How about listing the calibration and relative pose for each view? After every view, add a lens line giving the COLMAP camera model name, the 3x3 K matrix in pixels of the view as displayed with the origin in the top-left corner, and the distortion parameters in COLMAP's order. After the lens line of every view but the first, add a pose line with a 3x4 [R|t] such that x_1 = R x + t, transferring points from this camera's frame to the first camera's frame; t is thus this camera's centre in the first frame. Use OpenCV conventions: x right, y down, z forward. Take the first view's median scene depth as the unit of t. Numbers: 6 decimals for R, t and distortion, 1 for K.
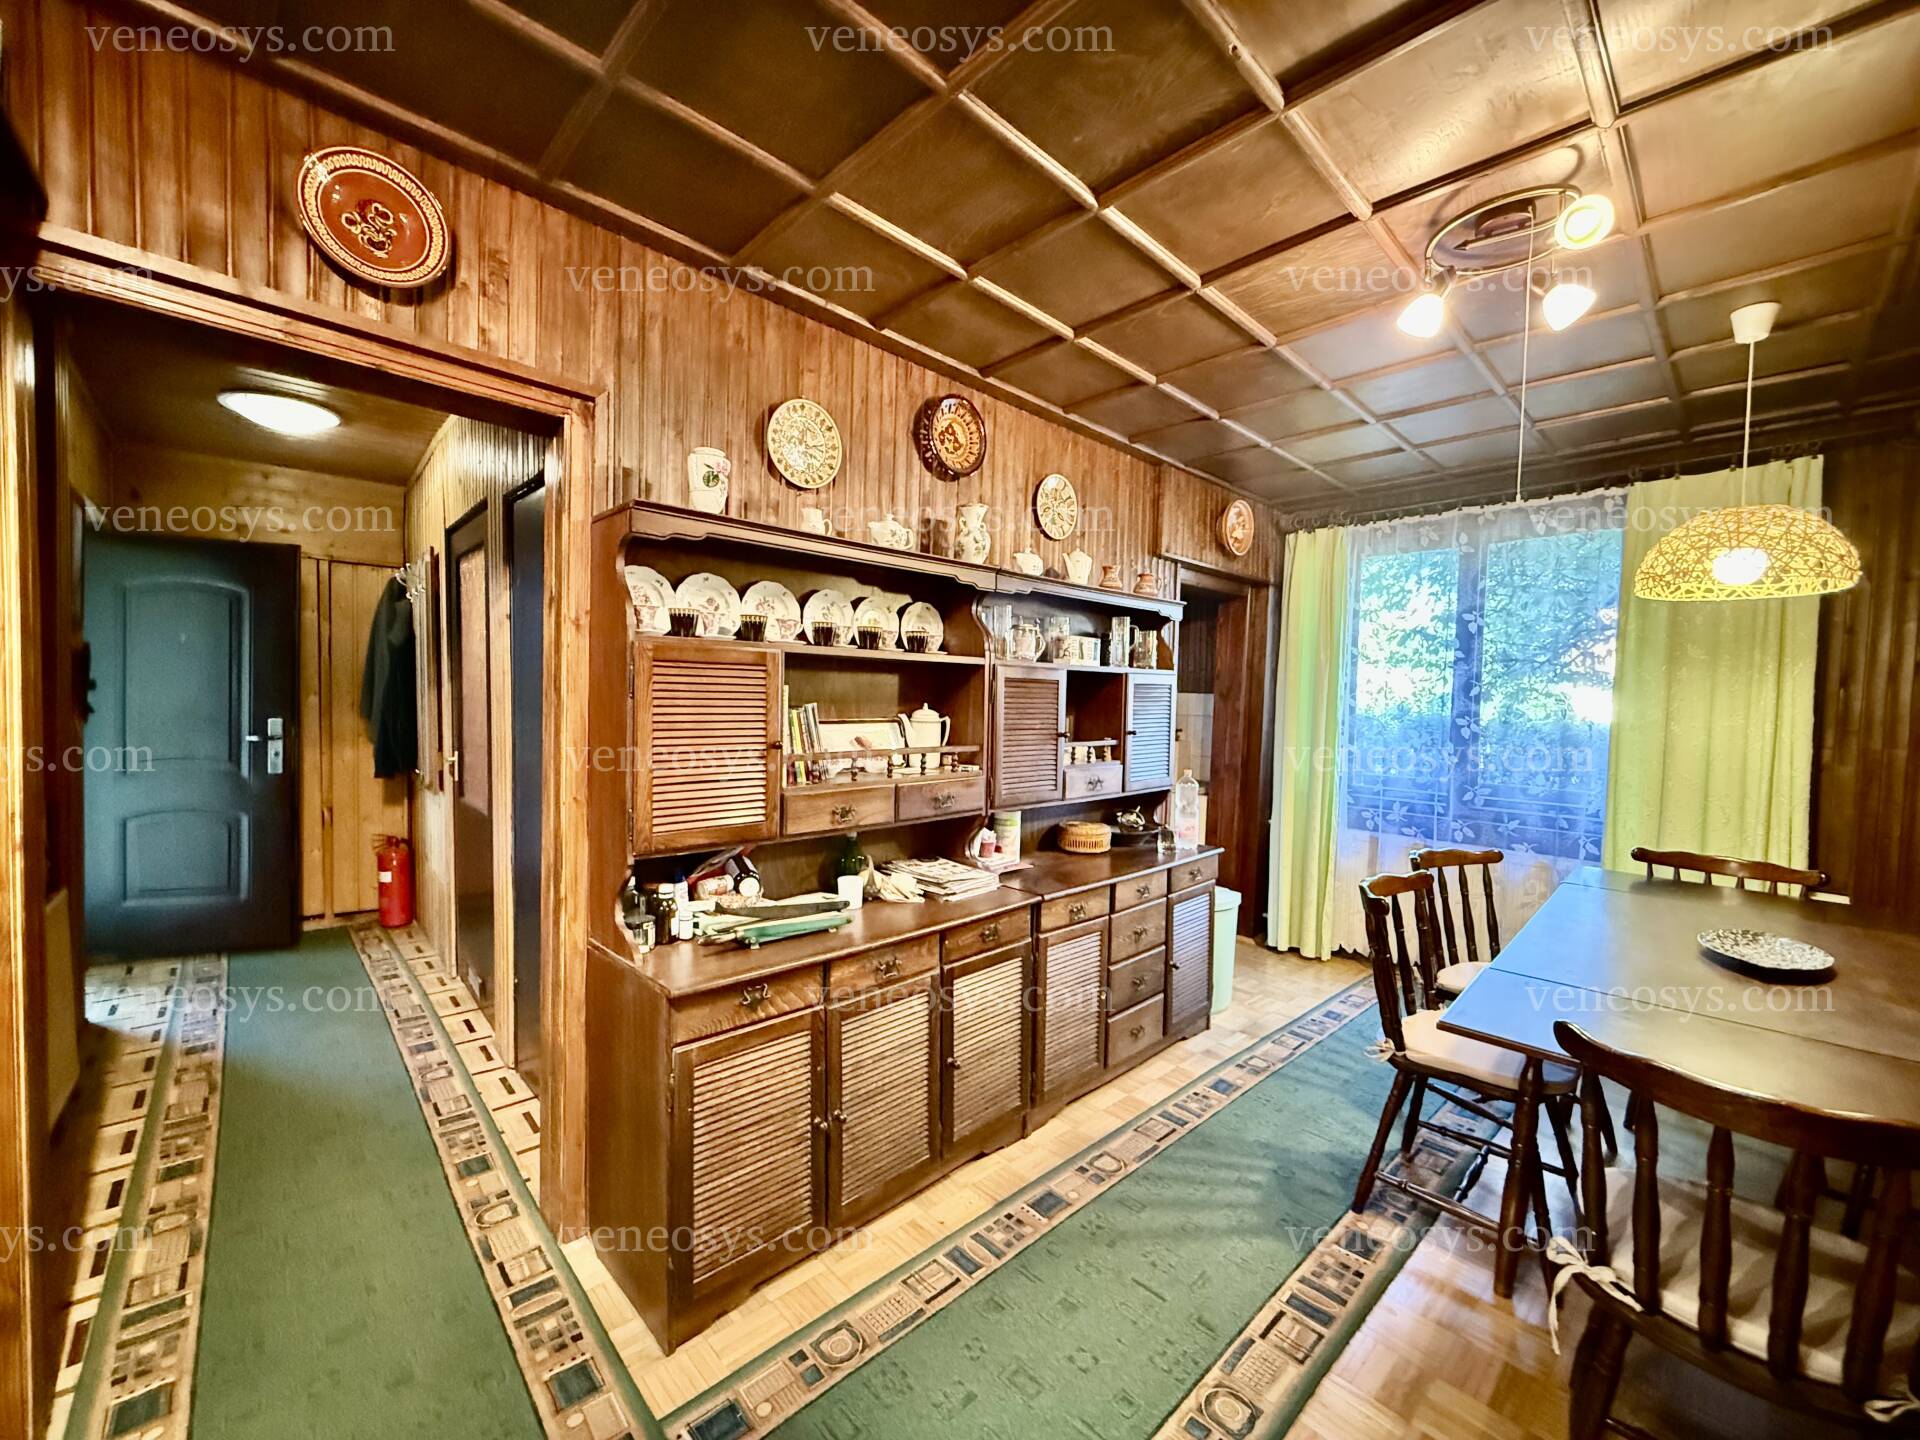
lens RADIAL K [[763.4, 0, 961.0], [0, 763.4, 720.0], [0, 0, 1]] dist [0.001774, -0.000139]
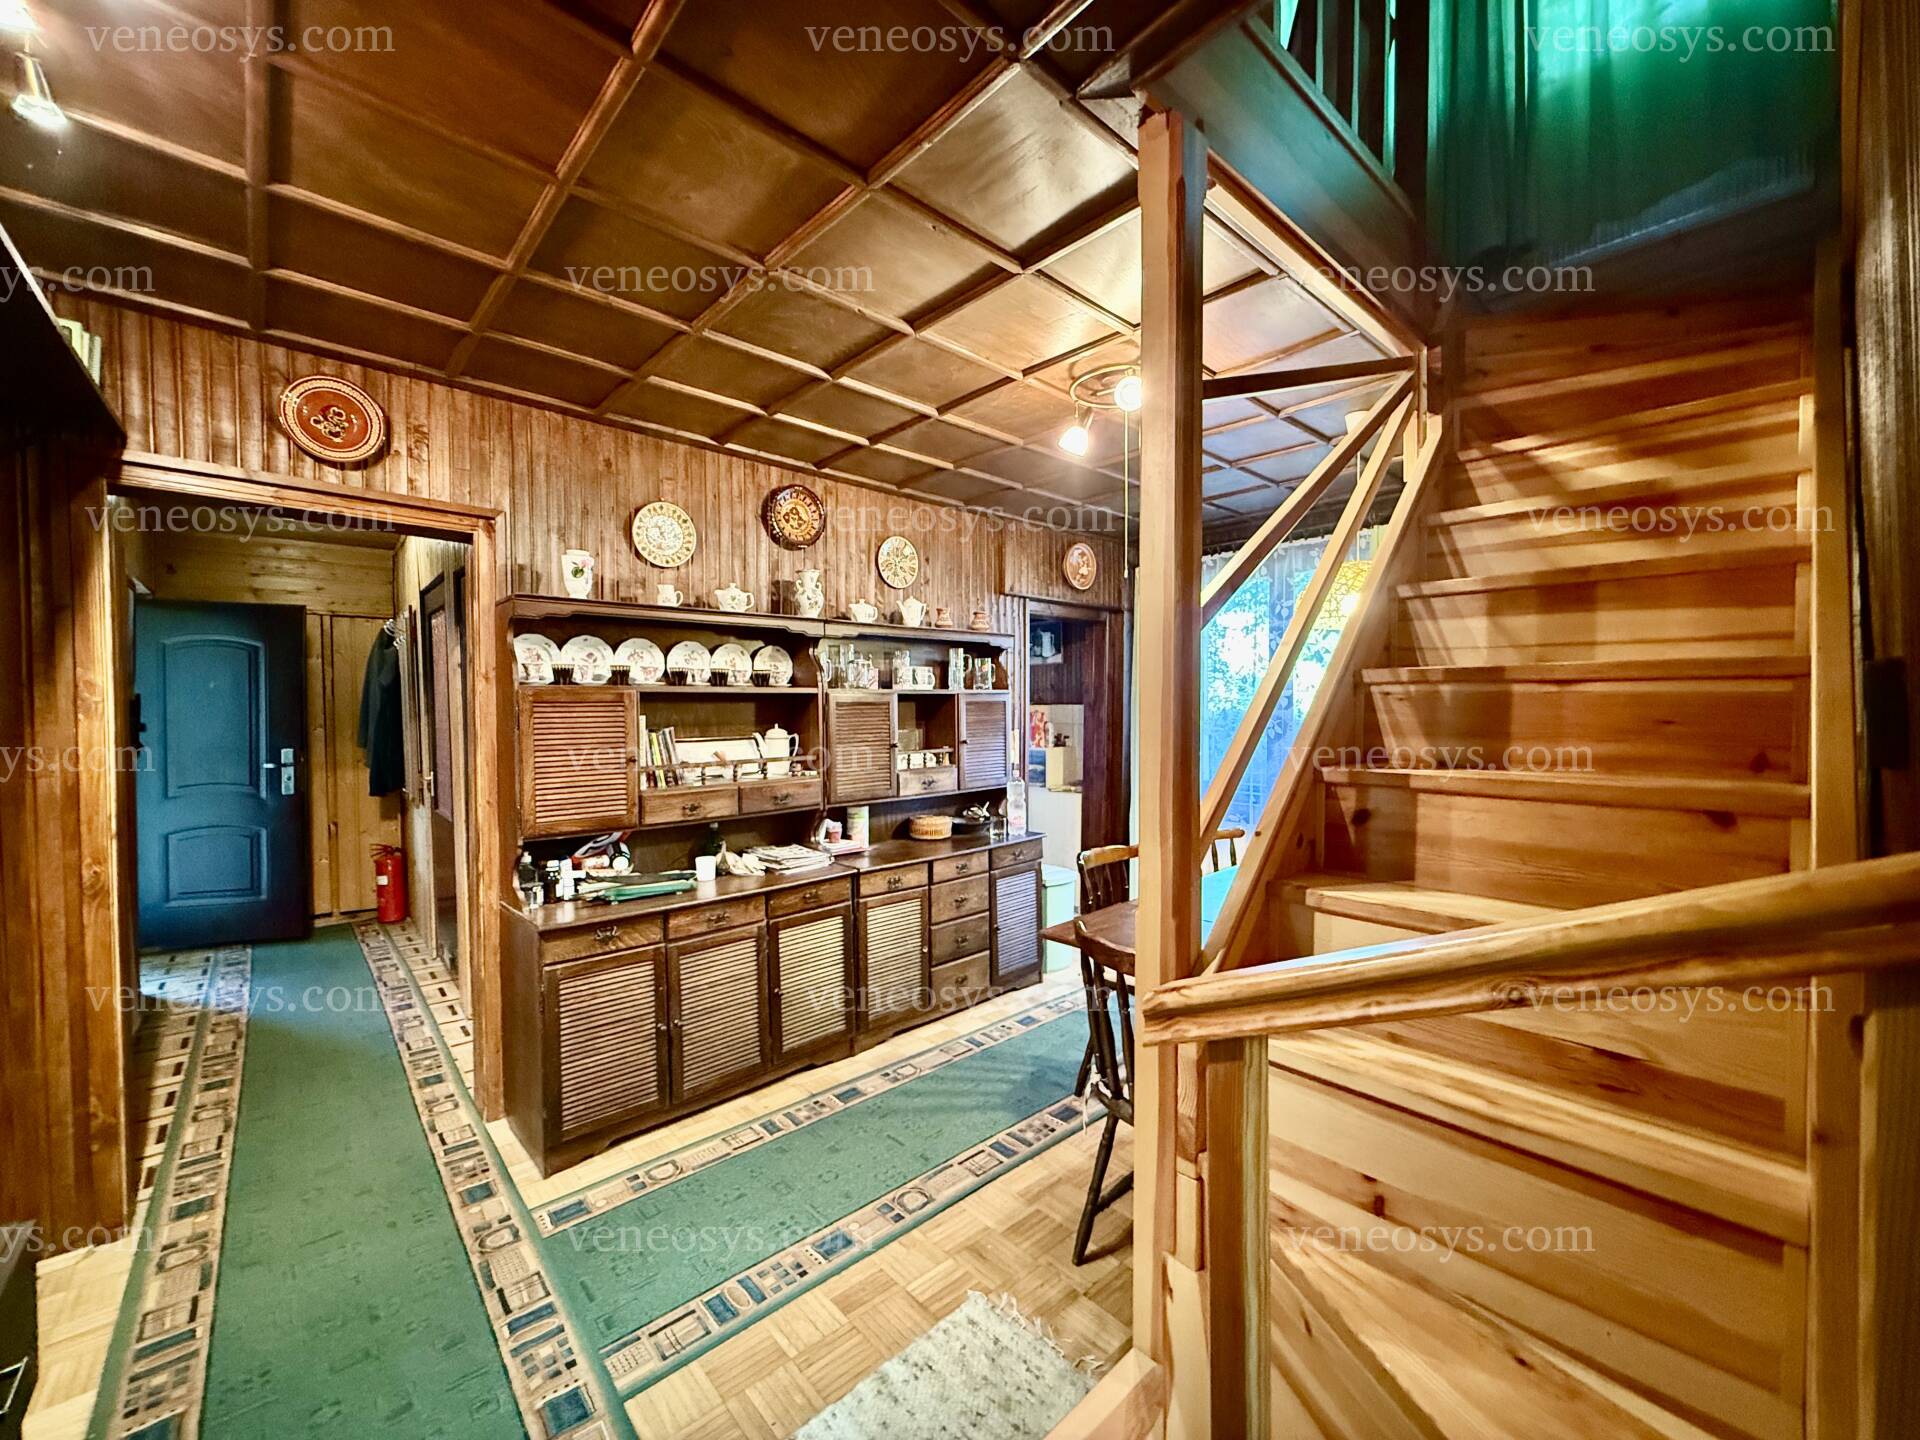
lens RADIAL K [[763.4, 0, 960.3], [0, 763.4, 720.7], [0, 0, 1]] dist [0.001774, -0.000139]
pose [[0.999418, -0.028174, -0.019229, 0.318828], [0.027923, 0.999522, -0.013239, -0.001918], [0.019593, 0.012695, 0.999727, -0.314859]]
